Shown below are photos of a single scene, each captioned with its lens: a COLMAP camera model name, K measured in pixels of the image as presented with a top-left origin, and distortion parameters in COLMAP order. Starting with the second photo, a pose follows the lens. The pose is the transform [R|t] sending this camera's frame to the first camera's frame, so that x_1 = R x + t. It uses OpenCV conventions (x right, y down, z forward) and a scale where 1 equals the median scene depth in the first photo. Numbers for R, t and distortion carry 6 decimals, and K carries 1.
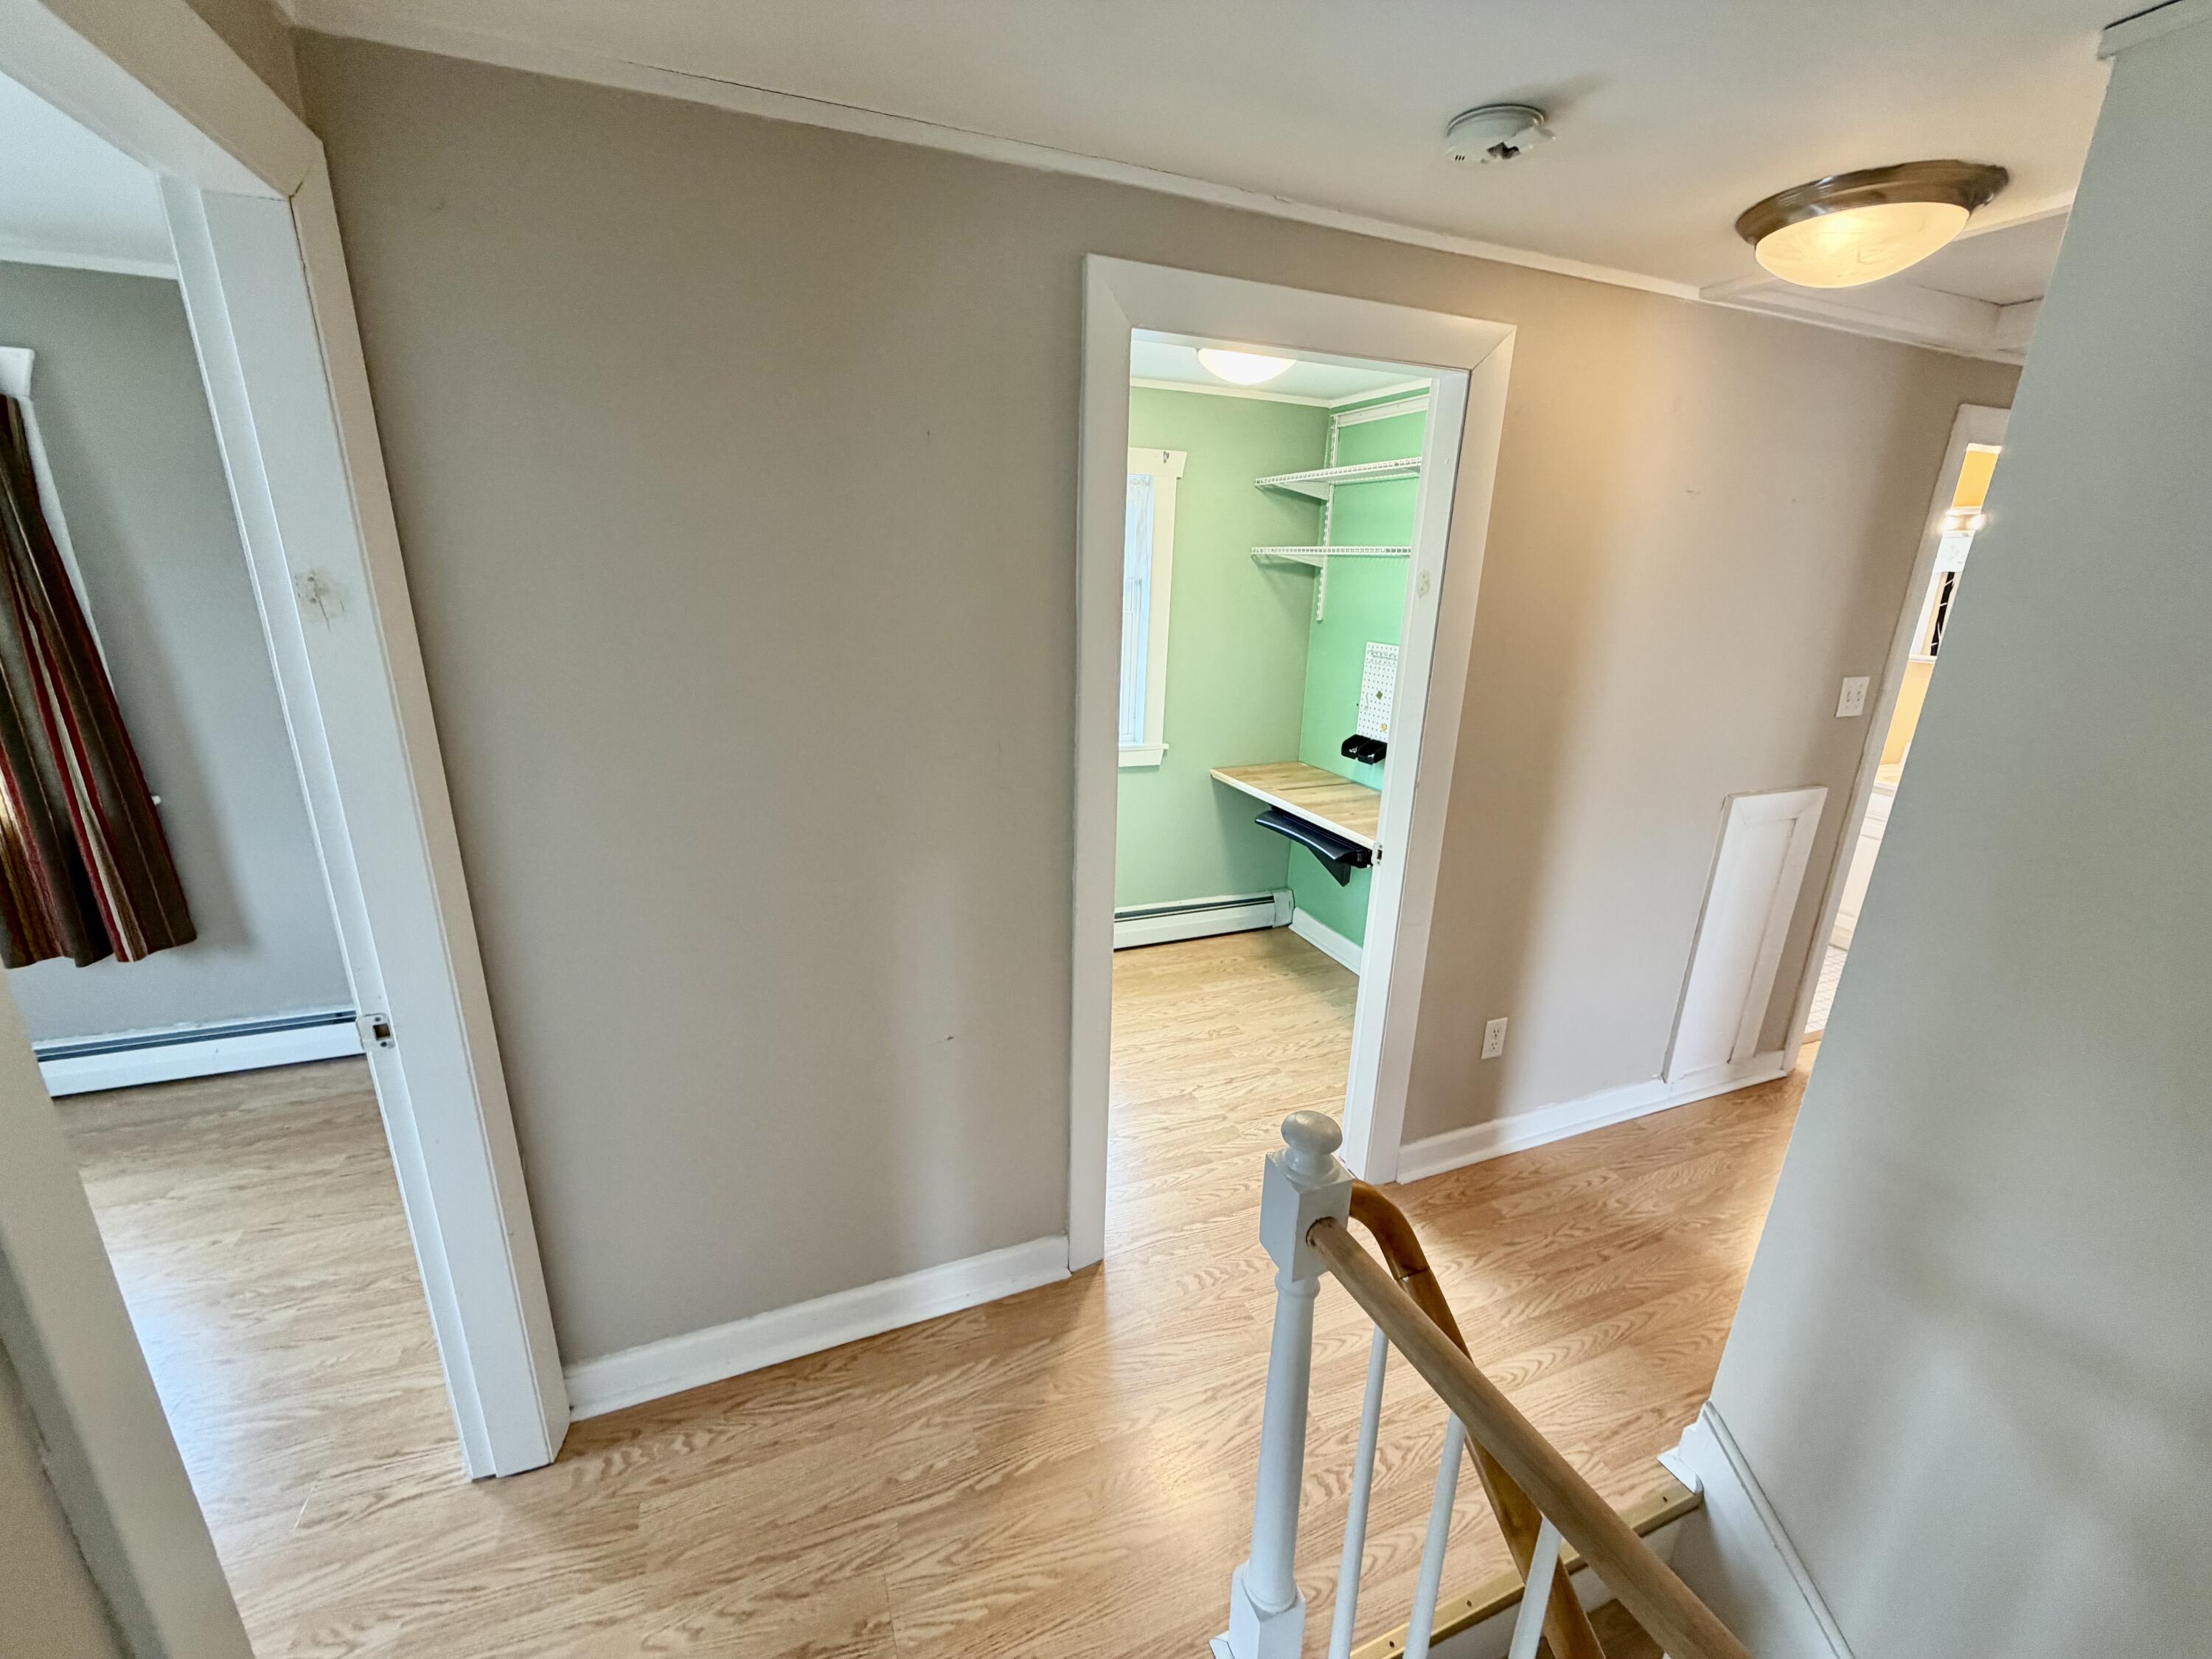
lens RADIAL K [[882.7, 0, 1107.1], [0, 882.7, 828.1], [0, 0, 1]] dist [0.000336, 0.000294]
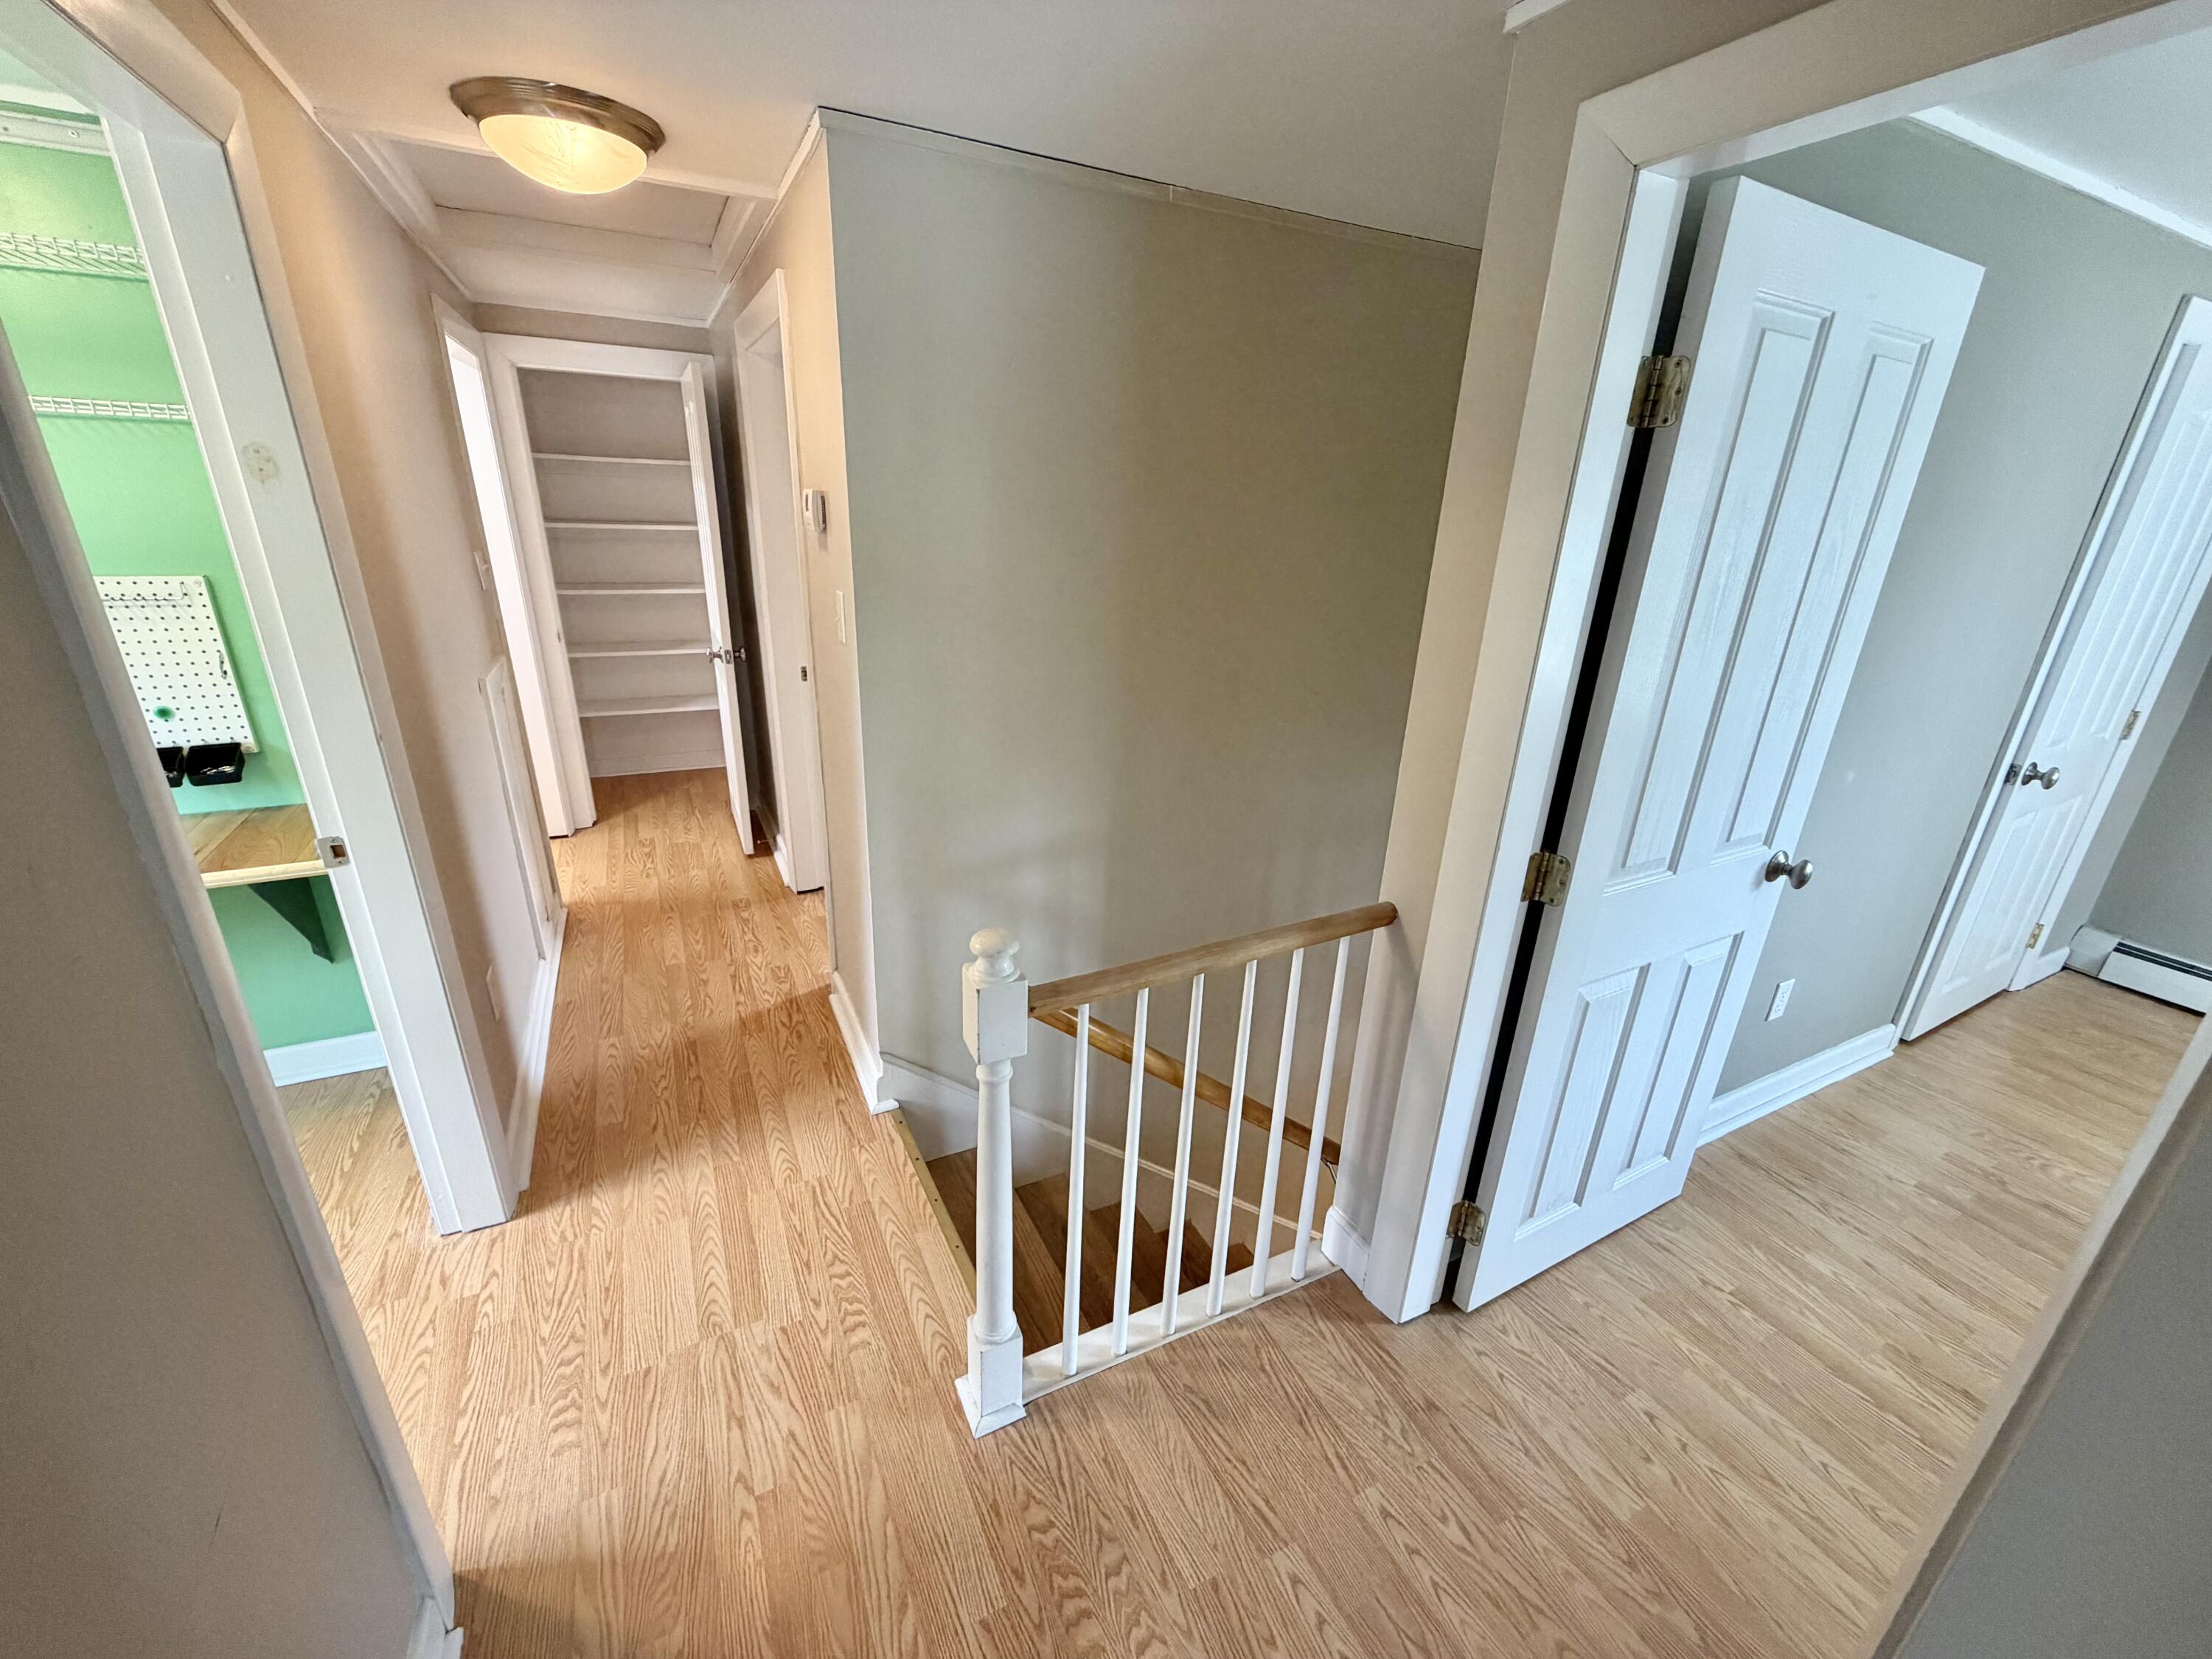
lens RADIAL K [[882.7, 0, 1106.6], [0, 882.7, 821.4], [0, 0, 1]] dist [0.000336, 0.000294]
pose [[-0.078450, -0.373791, 0.924189, -0.529932], [0.254092, 0.888932, 0.381099, -0.140082], [-0.963993, 0.264726, 0.025240, 0.488191]]
